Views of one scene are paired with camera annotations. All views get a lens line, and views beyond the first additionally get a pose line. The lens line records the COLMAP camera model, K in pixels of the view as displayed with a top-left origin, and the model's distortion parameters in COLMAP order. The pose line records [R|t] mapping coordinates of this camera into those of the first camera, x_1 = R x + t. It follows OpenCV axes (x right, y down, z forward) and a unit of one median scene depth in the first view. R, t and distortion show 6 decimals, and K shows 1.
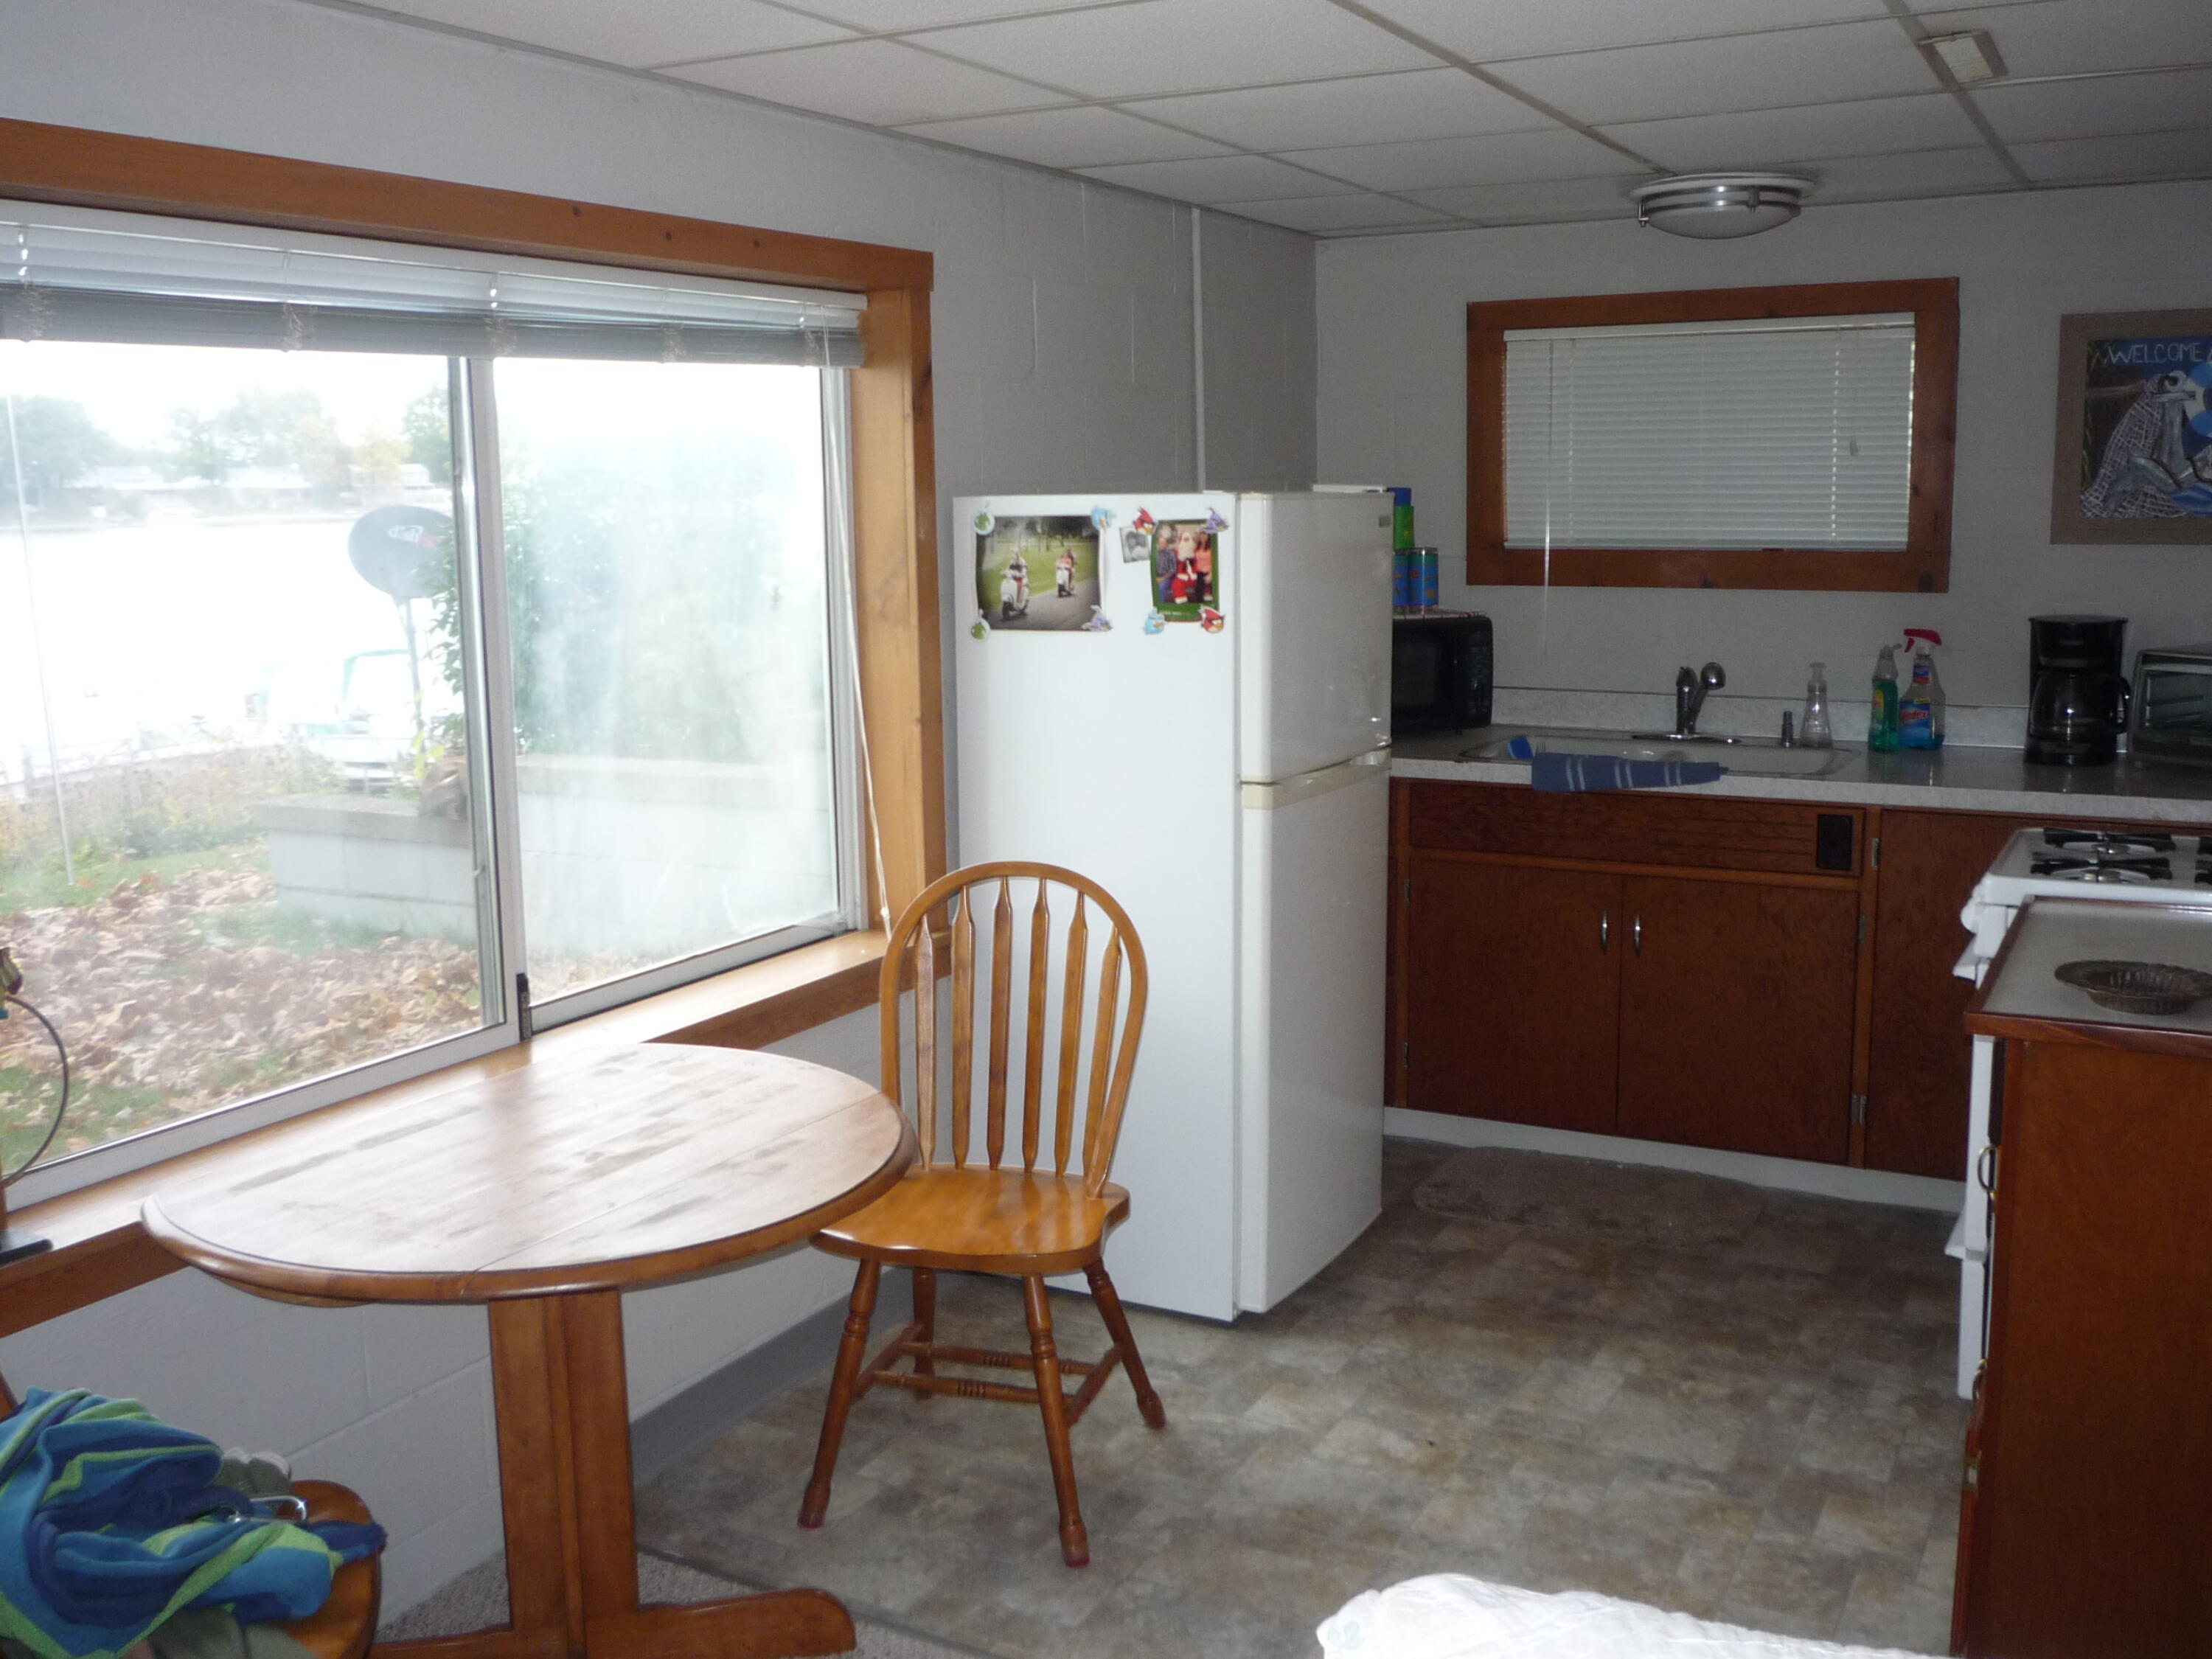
lens RADIAL K [[2078.7, 0, 1106.0], [0, 2078.7, 829.5], [0, 0, 1]] dist [-0.043826, -0.002838]
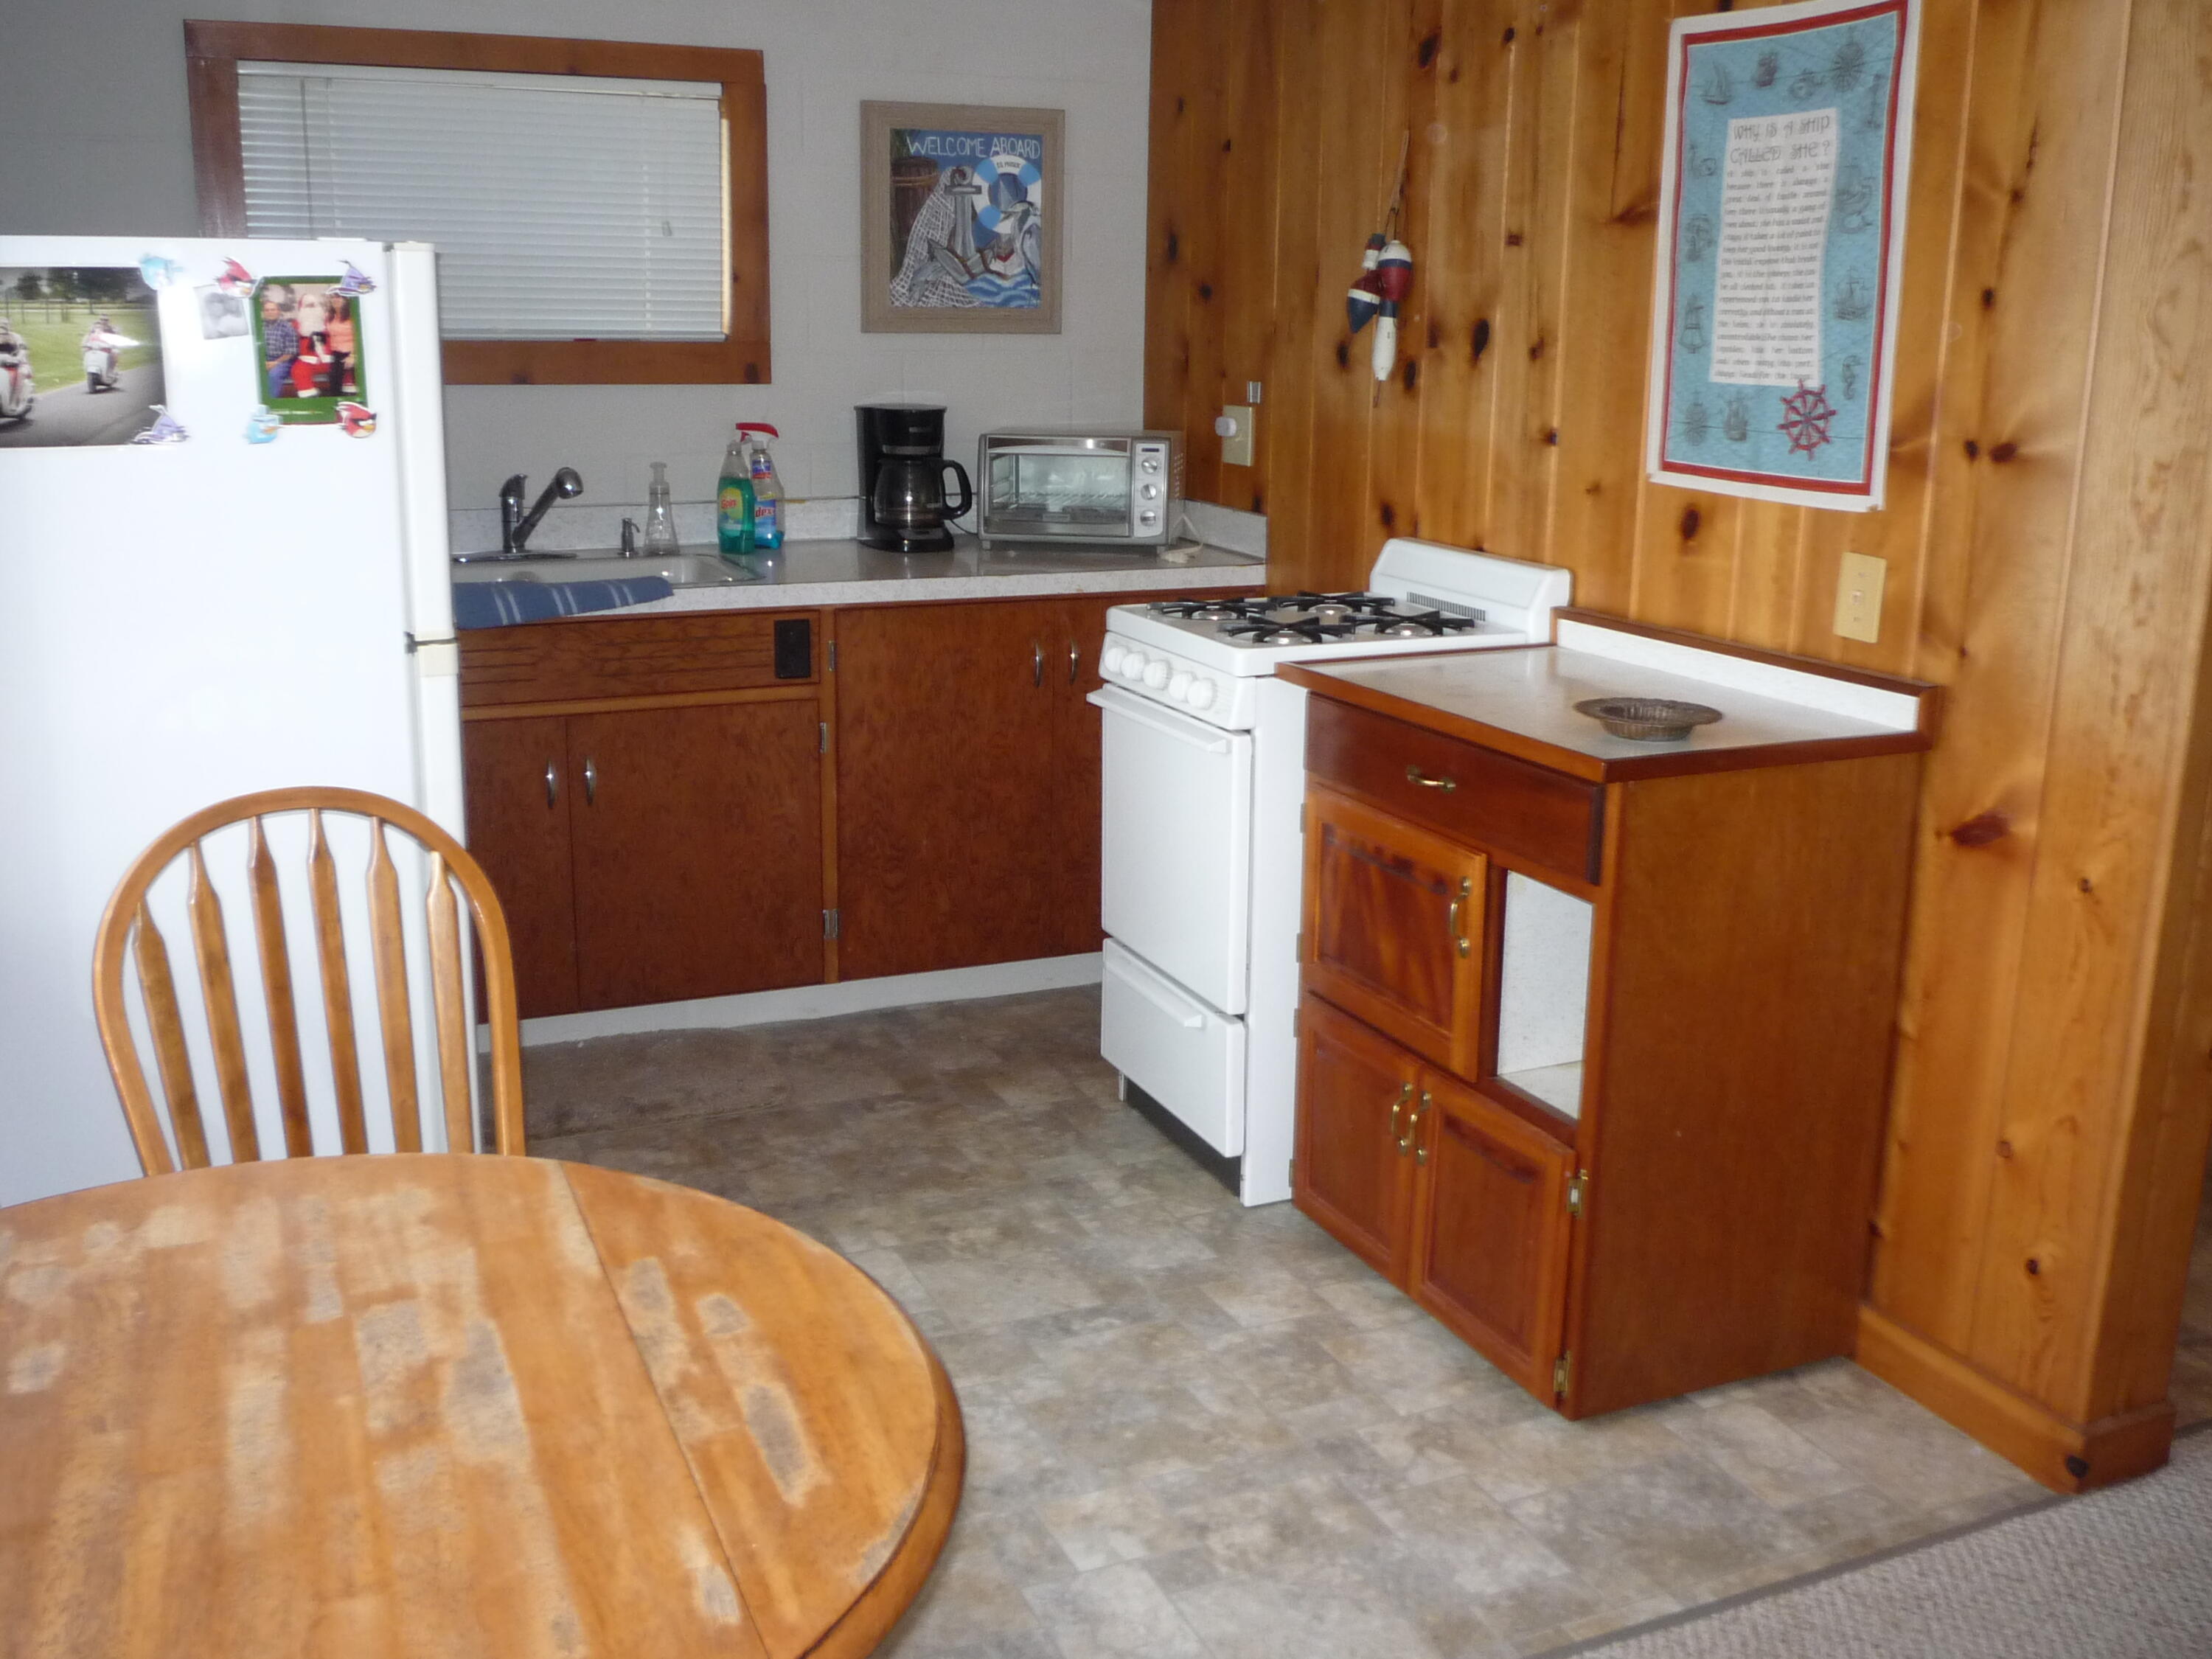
lens RADIAL K [[2069.1, 0, 1106.0], [0, 2069.1, 829.5], [0, 0, 1]] dist [-0.114847, 0.115263]
pose [[0.605445, -0.170773, 0.777350, -0.304913], [0.102898, 0.985307, 0.136316, -0.026448], [-0.789208, -0.002544, 0.614121, 0.312080]]
